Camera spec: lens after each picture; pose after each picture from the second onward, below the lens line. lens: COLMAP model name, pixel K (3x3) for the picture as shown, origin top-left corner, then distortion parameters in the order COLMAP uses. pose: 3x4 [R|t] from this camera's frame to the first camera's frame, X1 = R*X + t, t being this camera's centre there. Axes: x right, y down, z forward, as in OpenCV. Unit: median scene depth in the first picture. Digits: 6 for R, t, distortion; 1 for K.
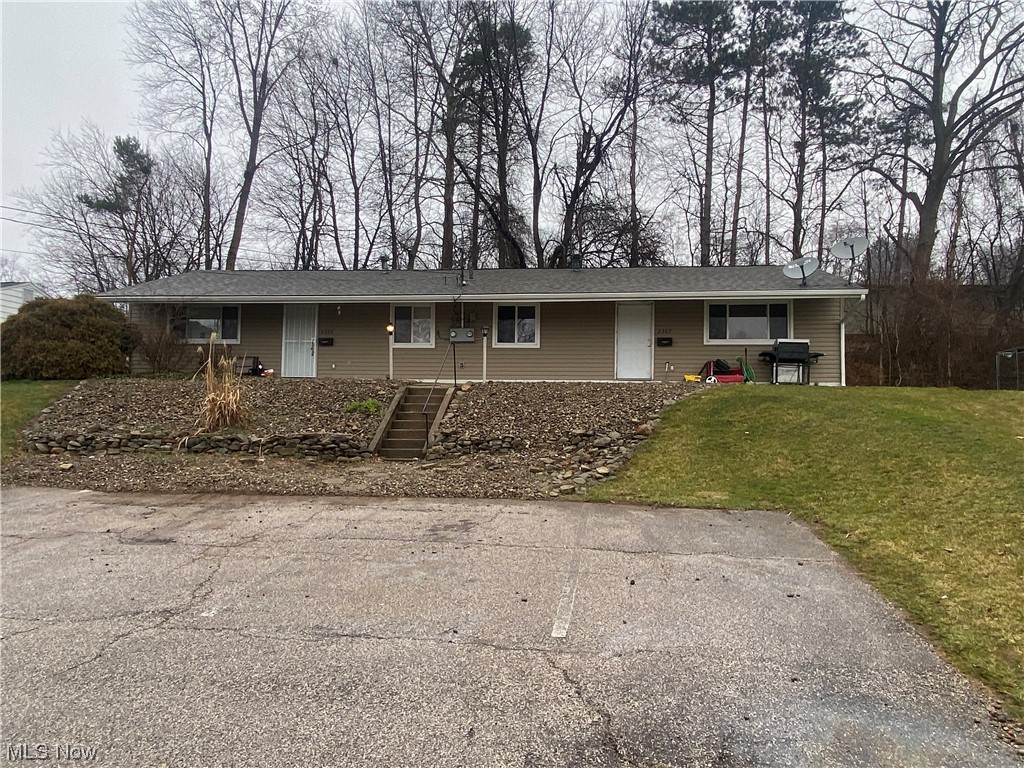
lens RADIAL K [[732.0, 0, 512.0], [0, 732.0, 384.0], [0, 0, 1]] dist [0.064913, -0.078586]
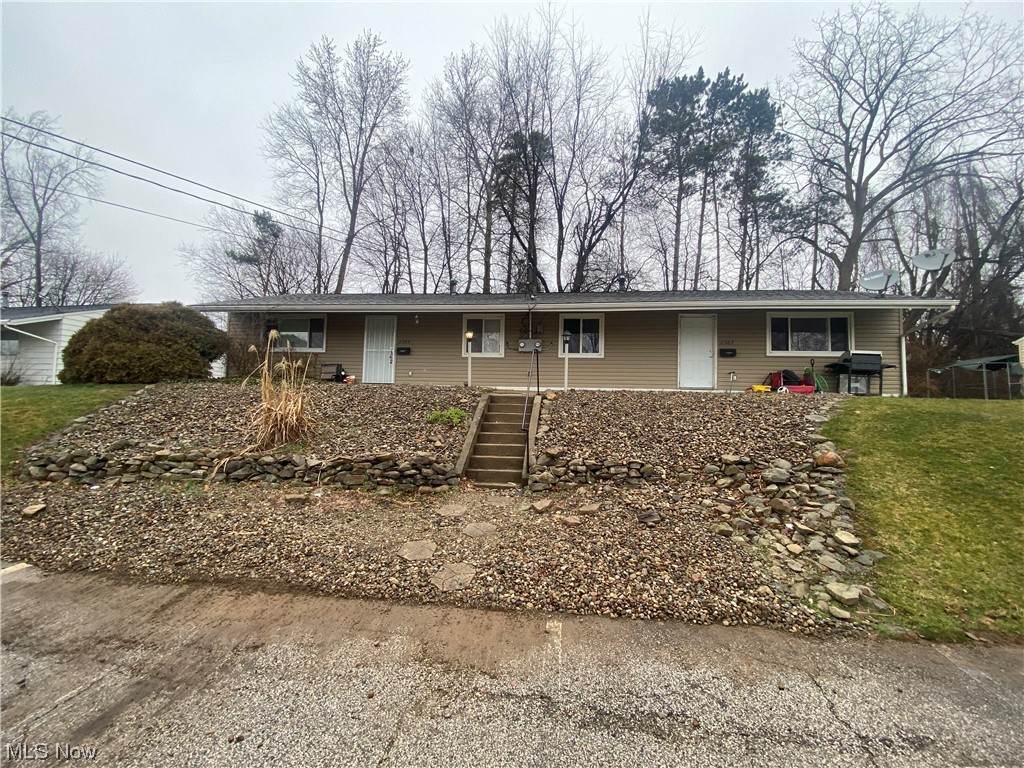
lens RADIAL K [[422.5, 0, 512.0], [0, 422.5, 384.0], [0, 0, 1]] dist [0.028070, -0.026630]
pose [[0.999909, 0.009915, 0.009146, -0.096357], [-0.009832, 0.999910, -0.009135, -0.004218], [-0.009236, 0.009044, 0.999916, 0.367443]]
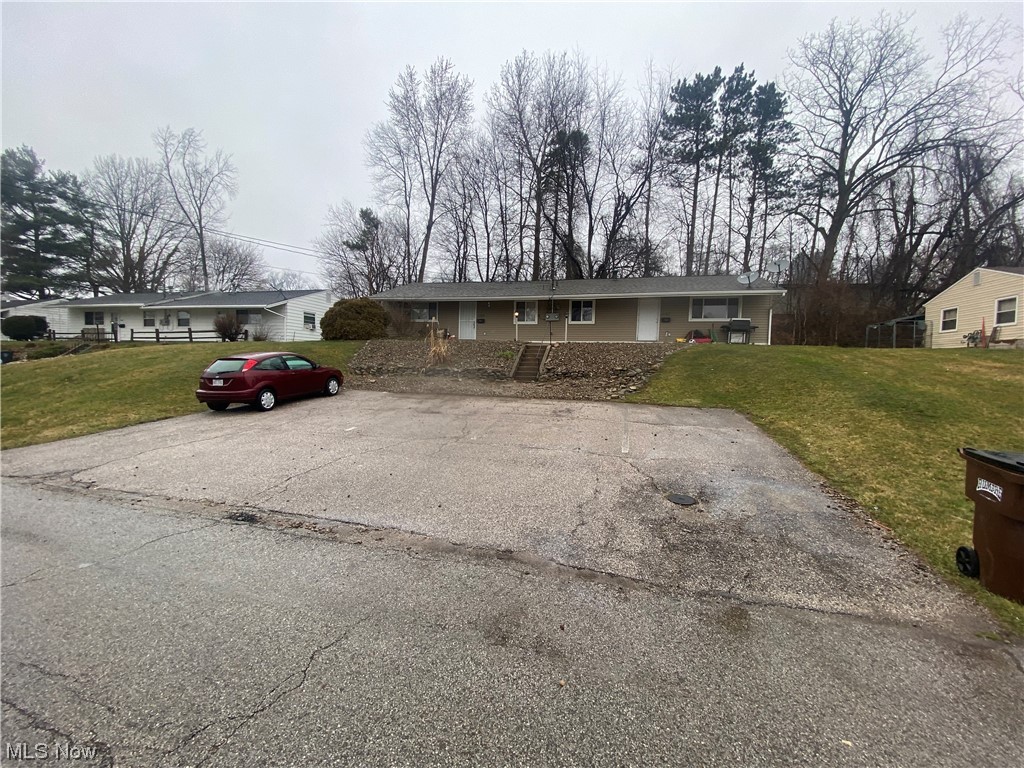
lens RADIAL K [[422.5, 0, 512.0], [0, 422.5, 384.0], [0, 0, 1]] dist [0.028070, -0.026630]
pose [[0.992150, 0.016753, -0.123924, -0.034359], [-0.004746, 0.995316, 0.096563, 0.000584], [0.124962, -0.095217, 0.987582, -0.089511]]
